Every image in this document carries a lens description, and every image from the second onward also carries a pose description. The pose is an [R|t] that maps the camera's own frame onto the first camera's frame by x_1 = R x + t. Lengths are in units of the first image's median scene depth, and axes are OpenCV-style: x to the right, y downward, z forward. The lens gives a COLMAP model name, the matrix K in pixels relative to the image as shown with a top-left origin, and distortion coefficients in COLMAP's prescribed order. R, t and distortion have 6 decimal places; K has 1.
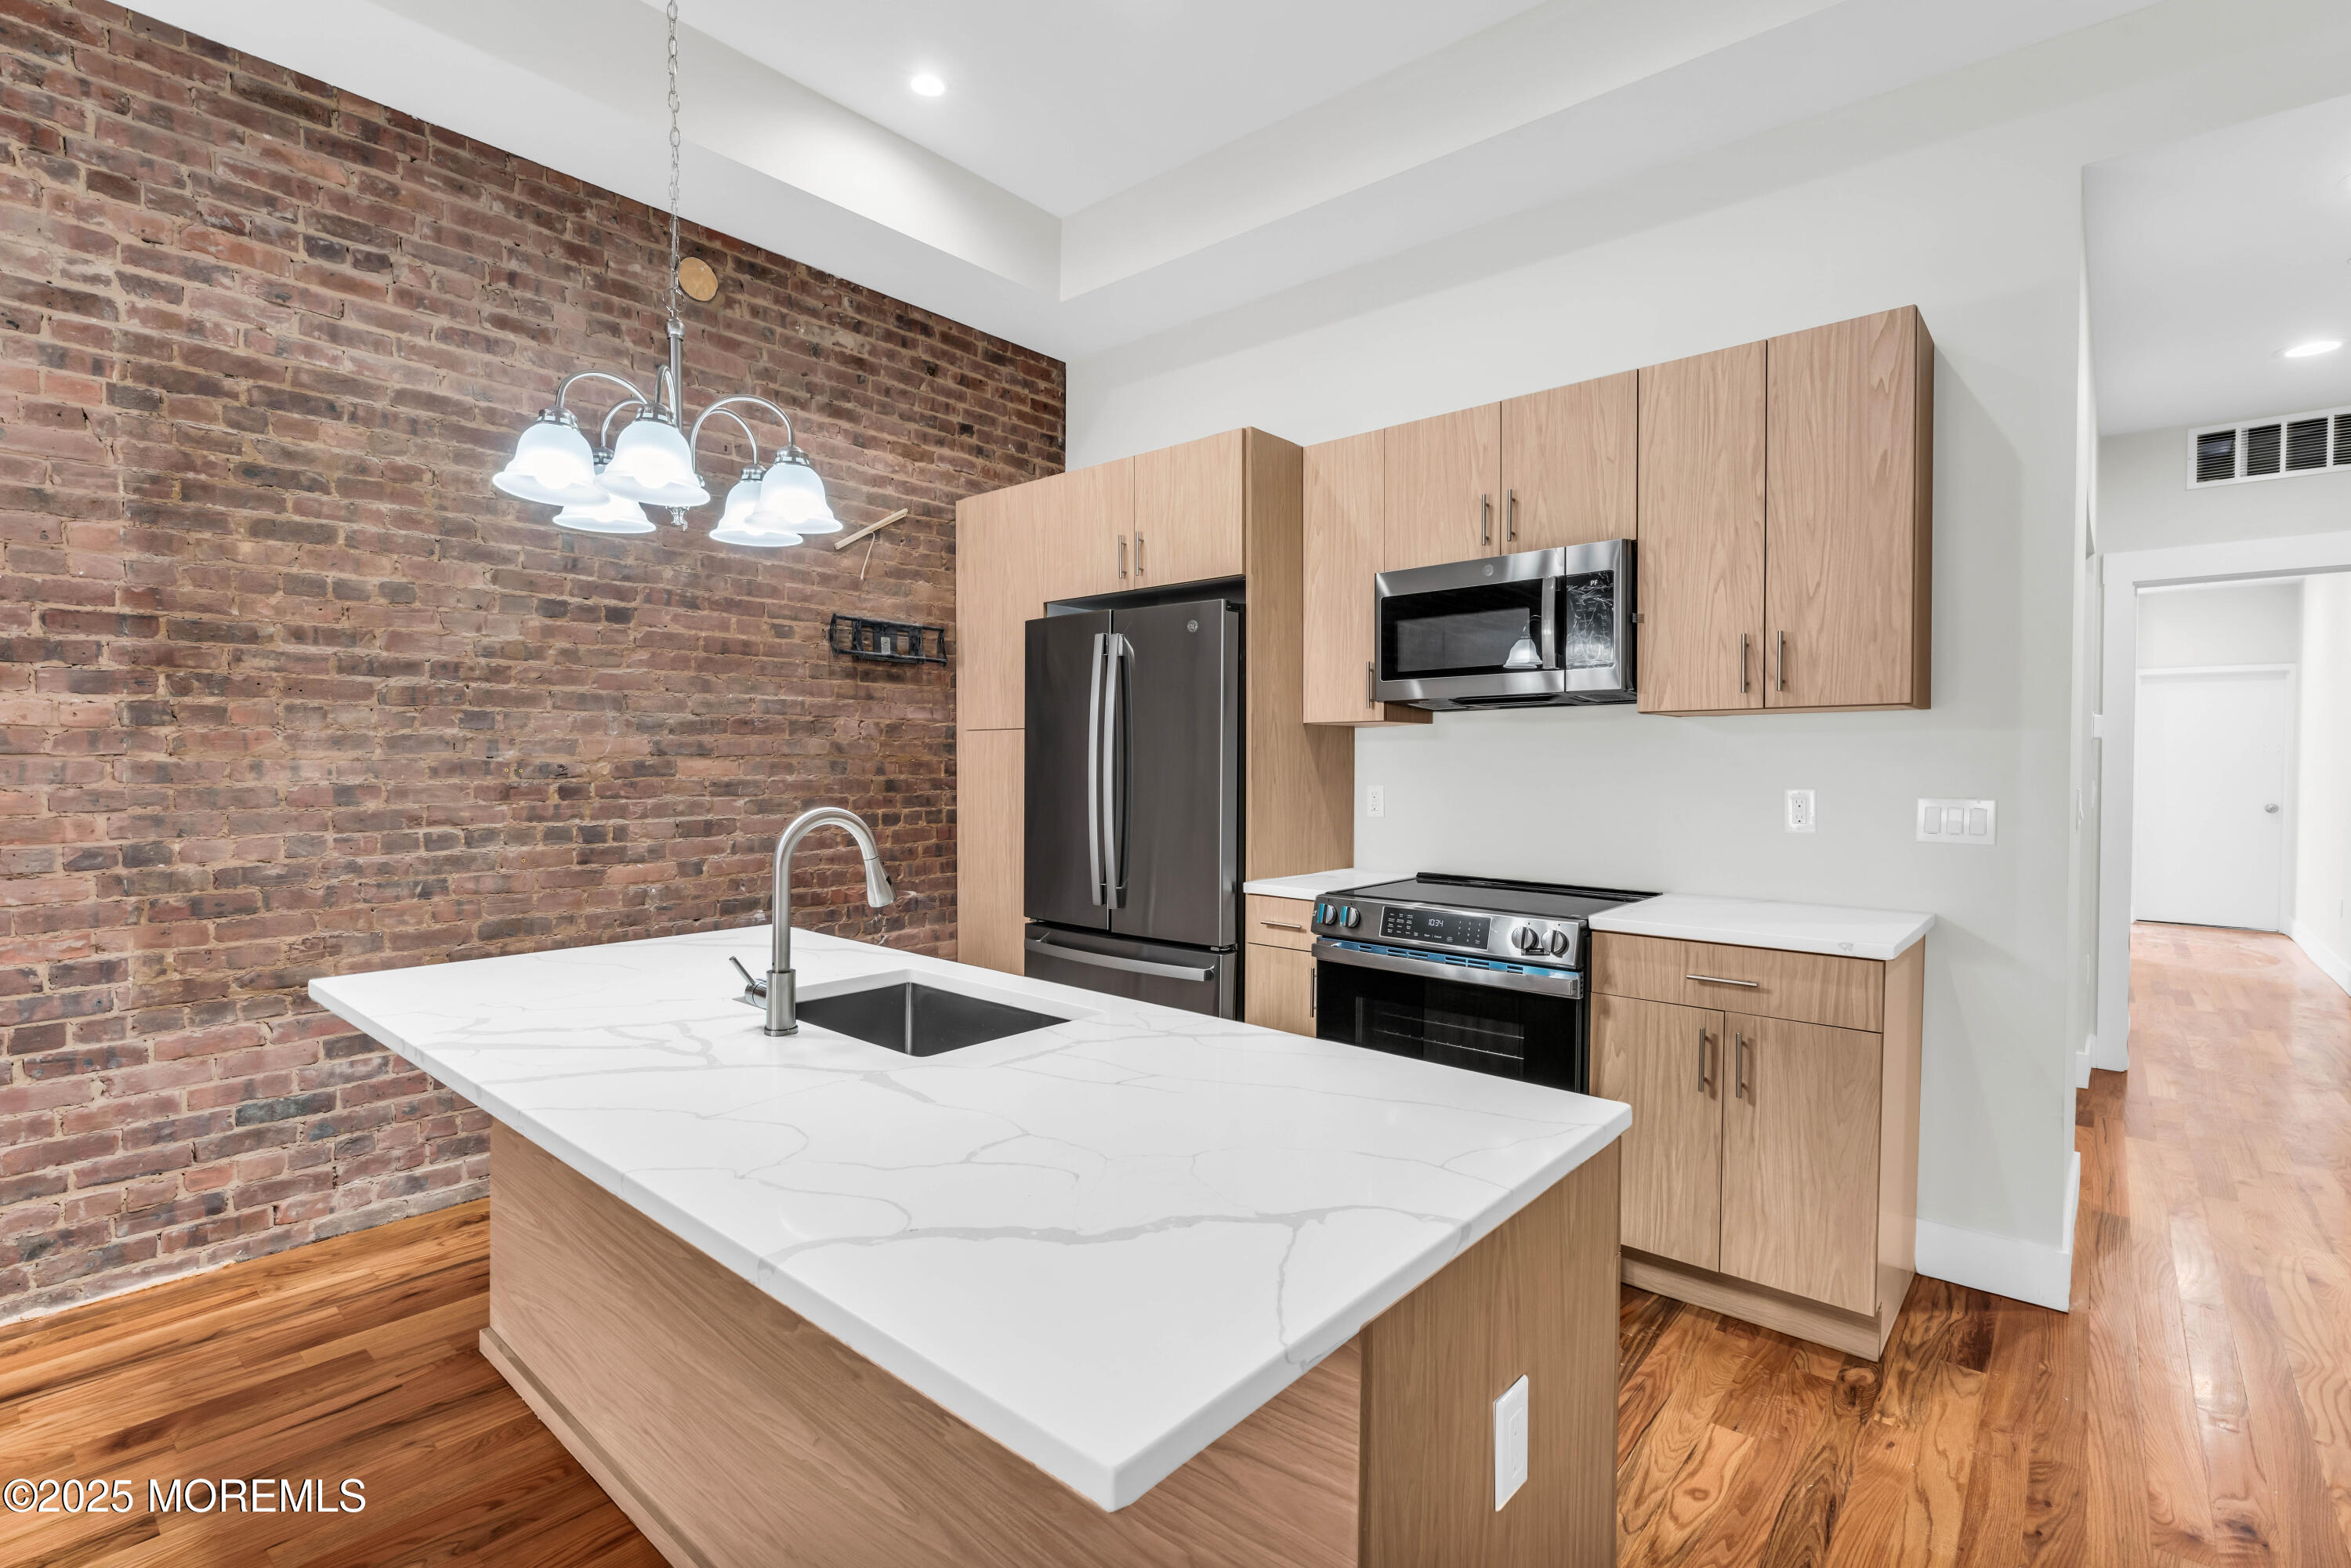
lens RADIAL K [[1088.5, 0, 1172.1], [0, 1088.5, 786.5], [0, 0, 1]] dist [-0.001385, -0.000723]
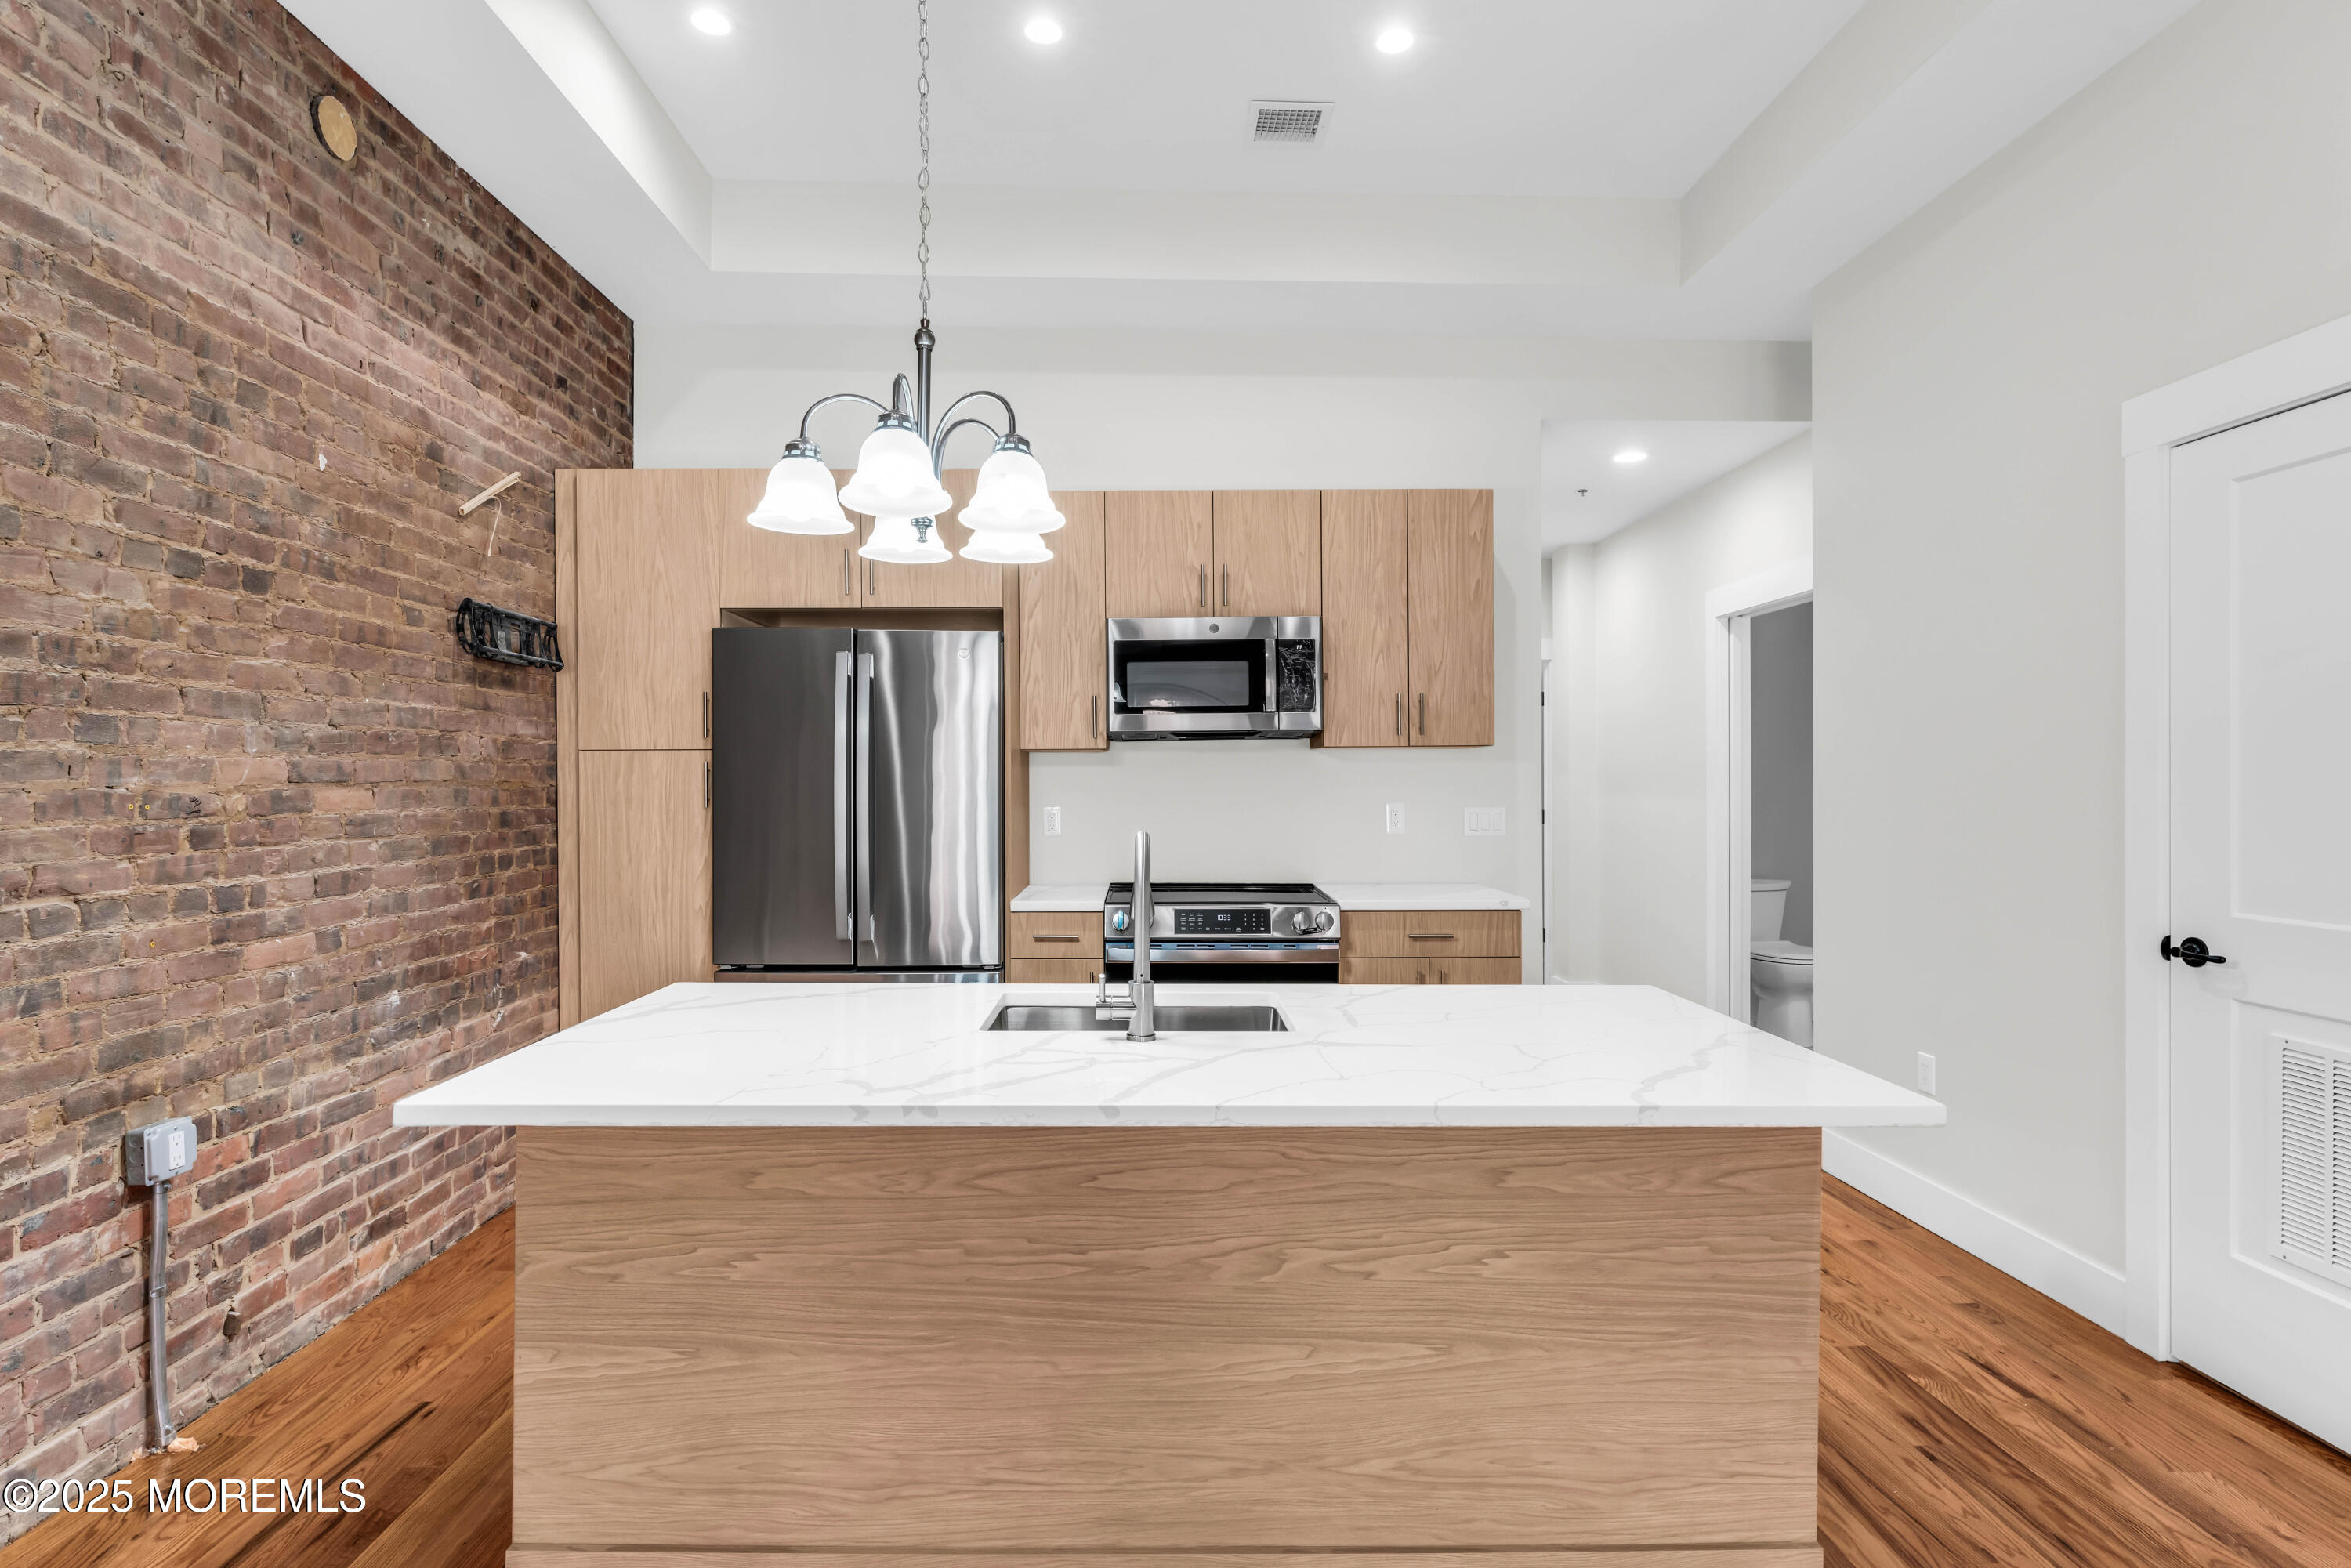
lens RADIAL K [[1176.3, 0, 1167.9], [0, 1176.3, 786.3], [0, 0, 1]] dist [0.000603, 0.000053]
pose [[0.740782, -0.007047, 0.671709, -0.620305], [0.020380, 0.999720, -0.011988, -0.006124], [-0.671436, 0.022570, 0.740718, 0.059549]]
